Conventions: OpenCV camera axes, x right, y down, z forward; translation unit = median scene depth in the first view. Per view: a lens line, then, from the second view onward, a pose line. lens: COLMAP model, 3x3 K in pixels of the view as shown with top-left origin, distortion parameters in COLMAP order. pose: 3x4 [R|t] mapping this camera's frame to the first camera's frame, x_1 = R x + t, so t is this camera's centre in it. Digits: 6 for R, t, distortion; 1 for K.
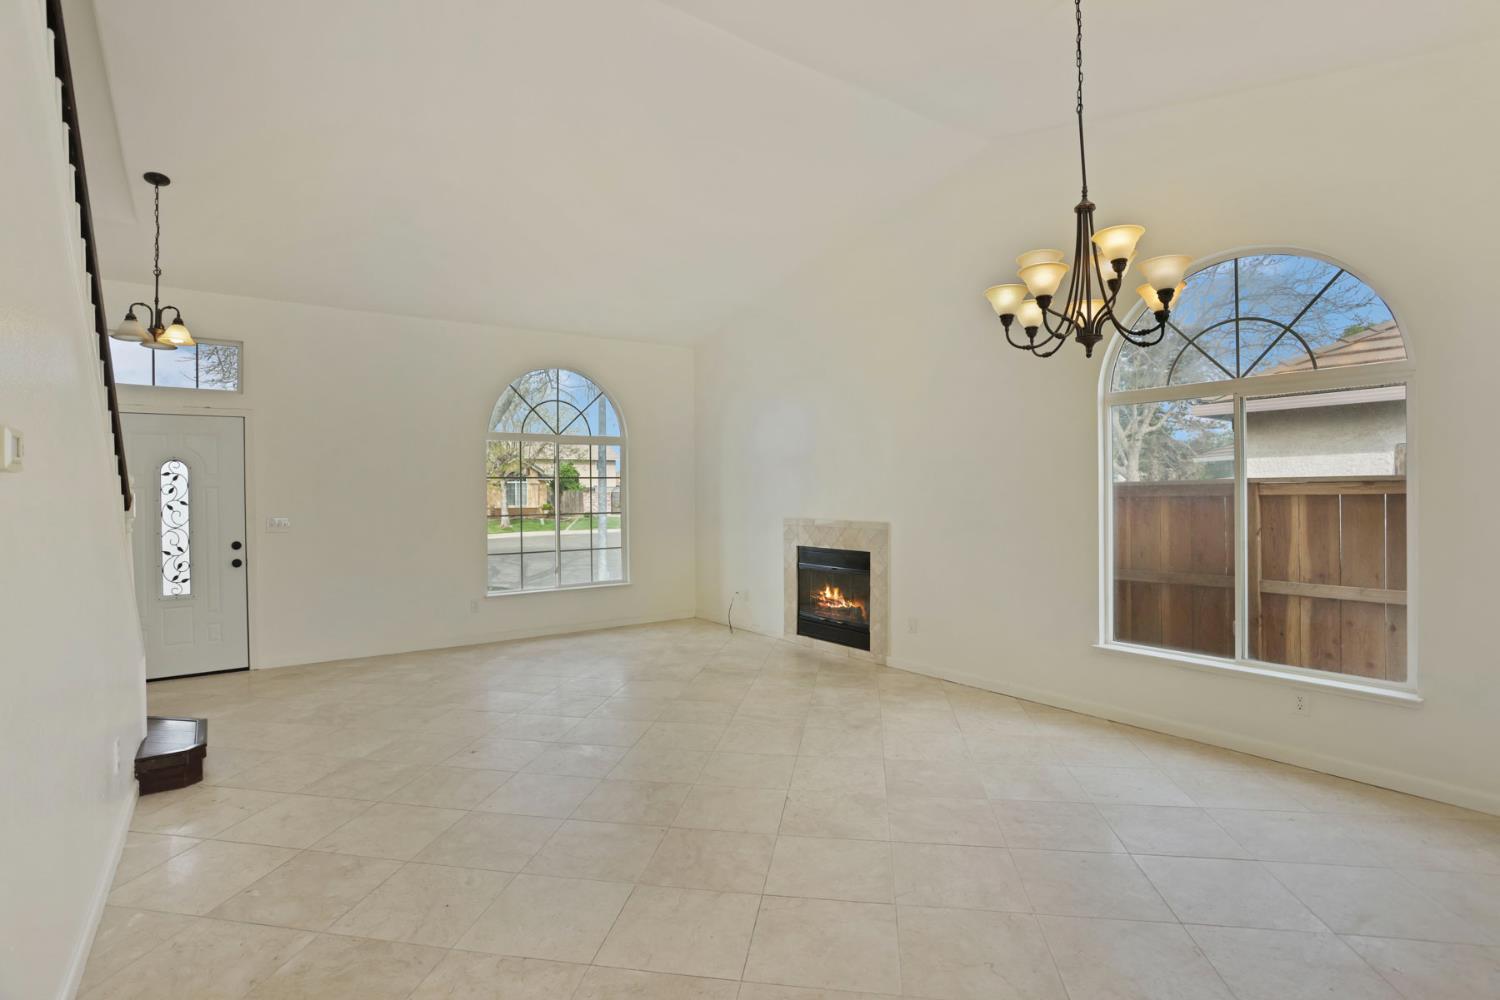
lens RADIAL K [[744.9, 0, 750.0], [0, 744.9, 500.0], [0, 0, 1]] dist [-0.001286, -0.000140]
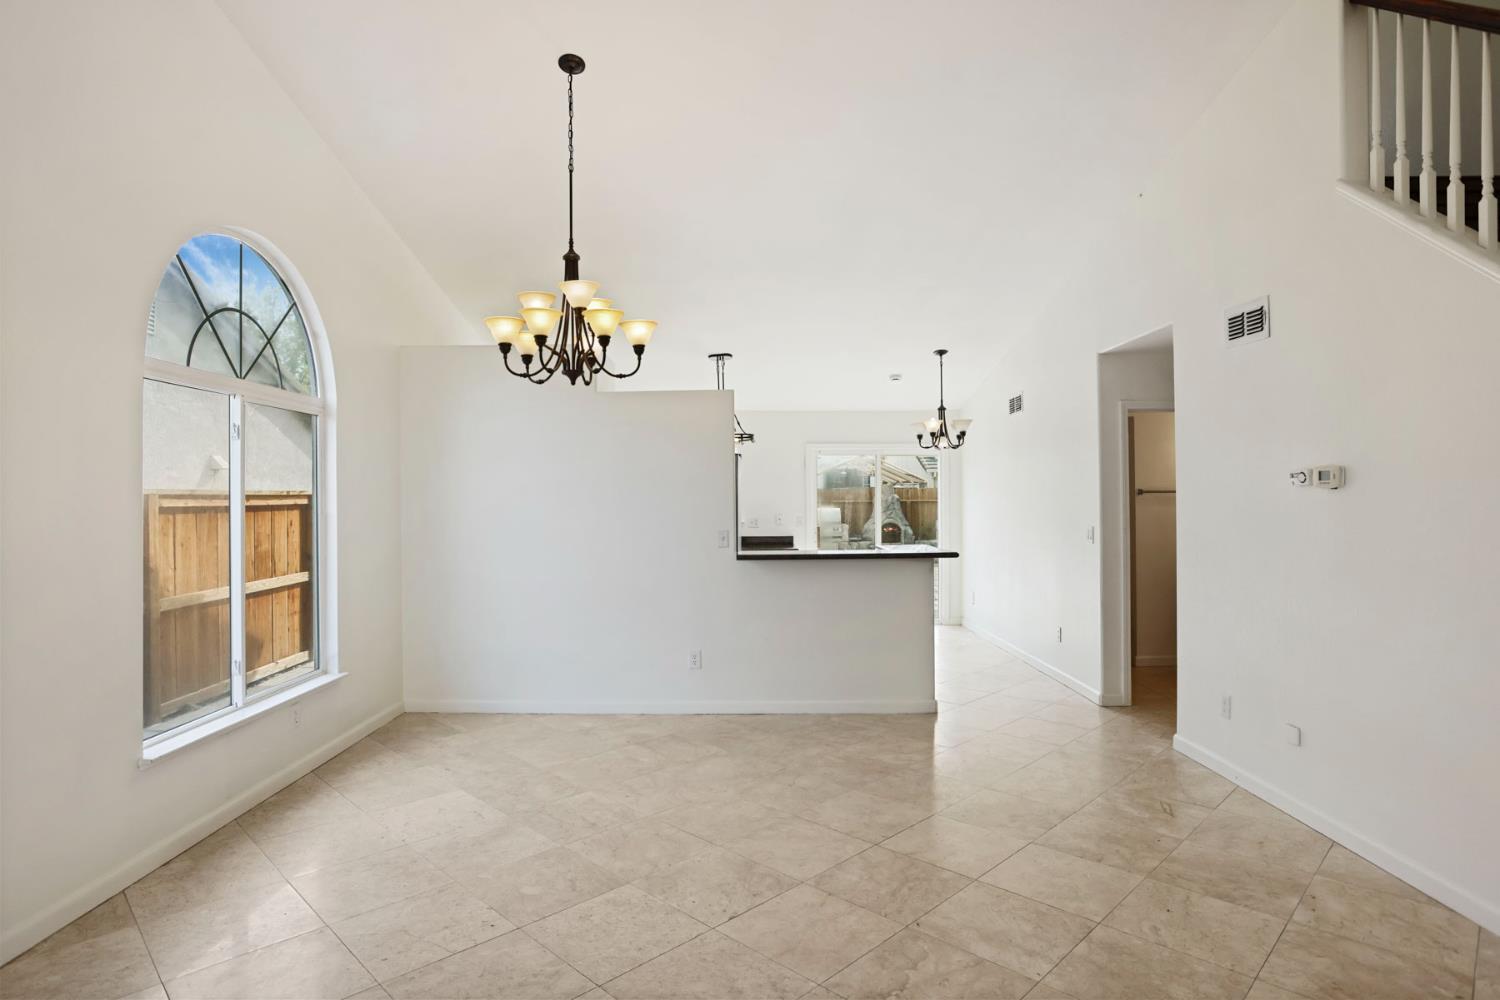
lens RADIAL K [[856.1, 0, 750.0], [0, 856.1, 500.0], [0, 0, 1]] dist [0.002208, 0.000964]
pose [[-0.823623, 0.016212, 0.566906, -0.515897], [0.017827, 0.999837, -0.002694, -0.010747], [-0.566858, 0.007887, -0.823778, 1.927538]]
